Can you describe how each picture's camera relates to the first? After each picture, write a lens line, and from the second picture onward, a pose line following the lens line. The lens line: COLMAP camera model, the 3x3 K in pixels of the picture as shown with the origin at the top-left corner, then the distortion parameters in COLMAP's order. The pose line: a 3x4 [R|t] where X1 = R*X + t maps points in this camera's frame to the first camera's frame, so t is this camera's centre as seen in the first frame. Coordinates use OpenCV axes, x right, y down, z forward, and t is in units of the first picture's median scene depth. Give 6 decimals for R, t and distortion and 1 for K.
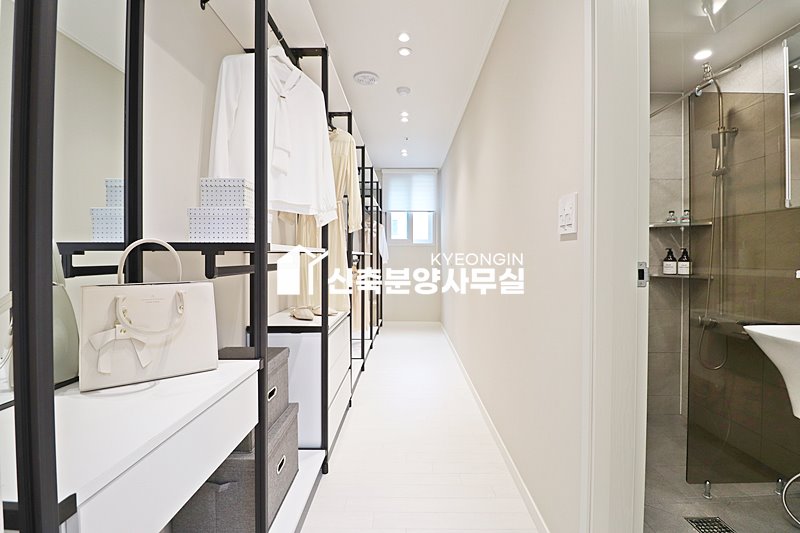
lens RADIAL K [[368.6, 0, 403.0], [0, 368.6, 258.5], [0, 0, 1]] dist [-0.000726, -0.010431]
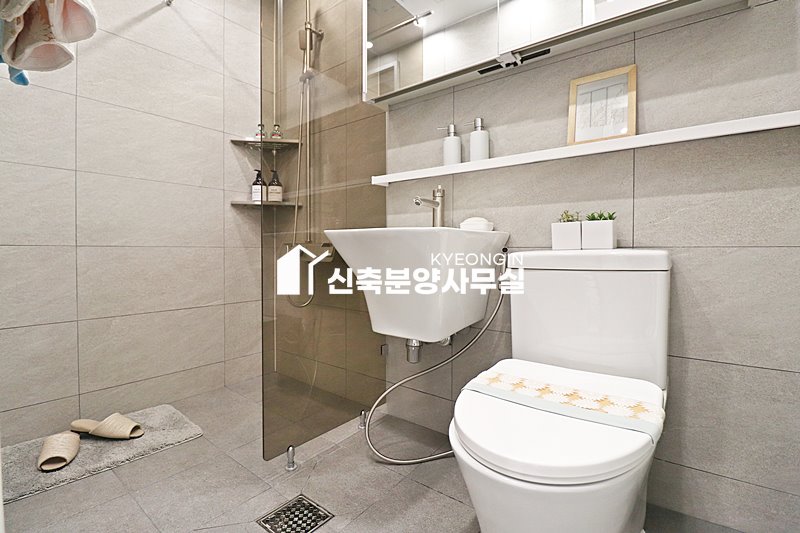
lens RADIAL K [[368.6, 0, 403.0], [0, 368.6, 258.5], [0, 0, 1]] dist [-0.000726, -0.010431]
pose [[0.602340, -0.016569, 0.798068, 0.310365], [0.003611, 0.999831, 0.018032, 0.177430], [-0.798232, -0.007980, 0.602298, 0.301201]]
